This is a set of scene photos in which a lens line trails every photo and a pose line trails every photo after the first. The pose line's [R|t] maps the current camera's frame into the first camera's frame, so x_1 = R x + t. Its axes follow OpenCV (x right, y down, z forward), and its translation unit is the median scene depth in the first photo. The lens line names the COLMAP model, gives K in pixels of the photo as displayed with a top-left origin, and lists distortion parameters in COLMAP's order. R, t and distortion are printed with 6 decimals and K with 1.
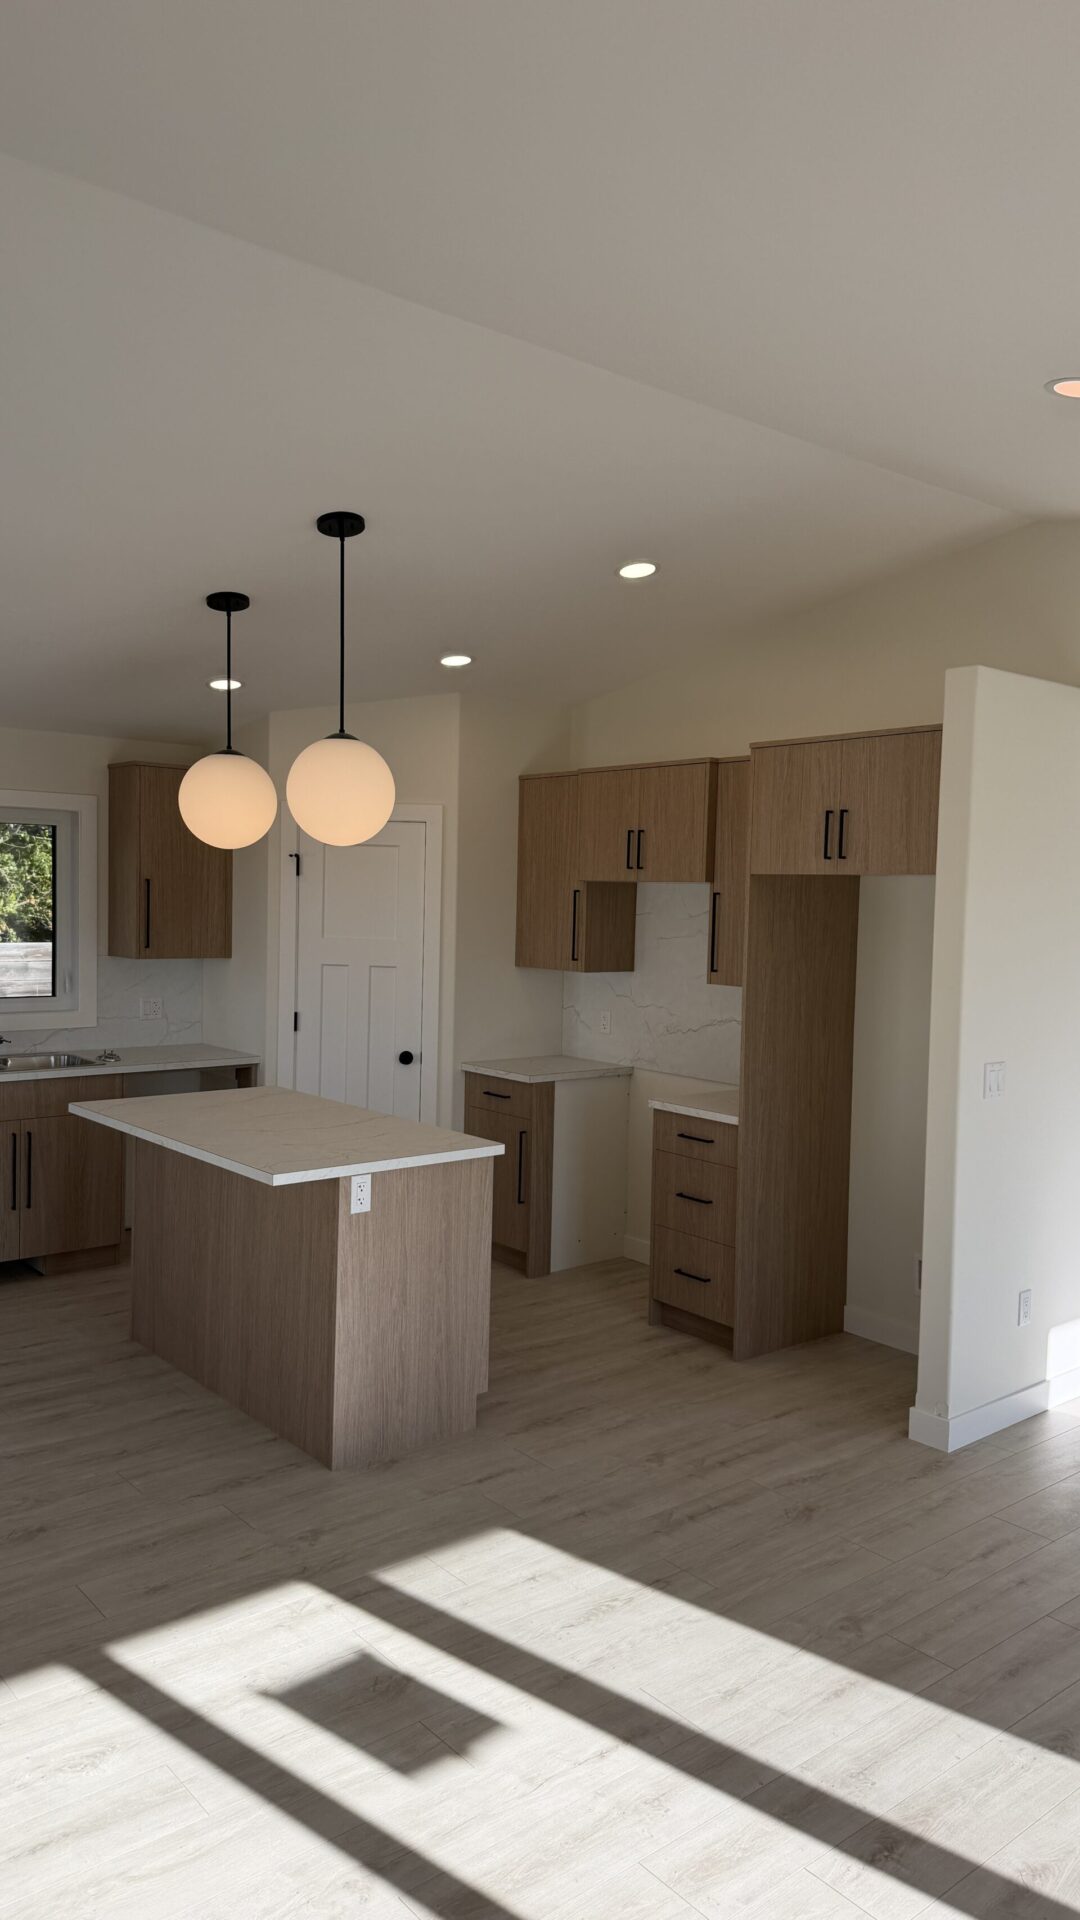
lens RADIAL K [[1366.4, 0, 537.4], [0, 1366.4, 932.7], [0, 0, 1]] dist [0.075822, -0.100171]
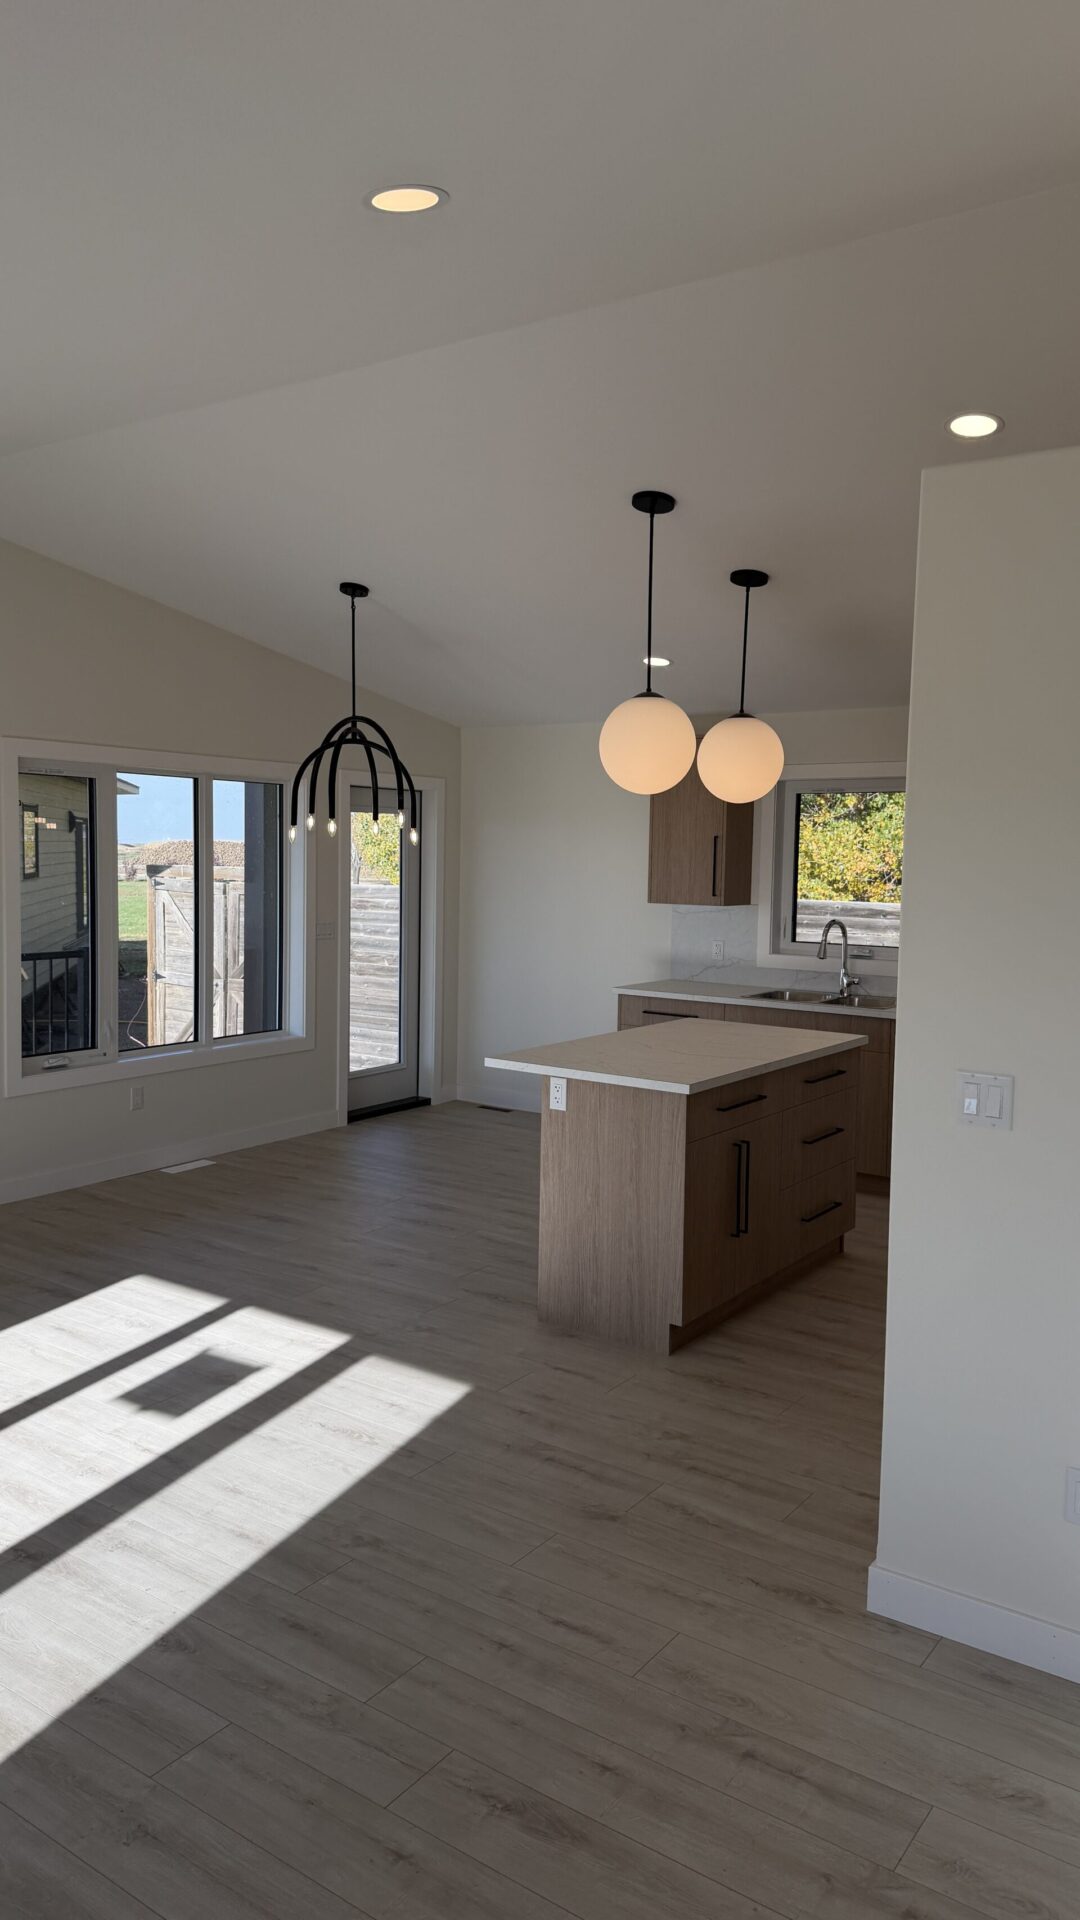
lens RADIAL K [[1354.7, 0, 542.1], [0, 1354.7, 932.8], [0, 0, 1]] dist [0.125111, -0.232088]
pose [[0.244045, 0.038386, -0.969004, 1.010843], [-0.036699, 0.998866, 0.030326, 0.020524], [0.969069, 0.028160, 0.245177, 0.725857]]
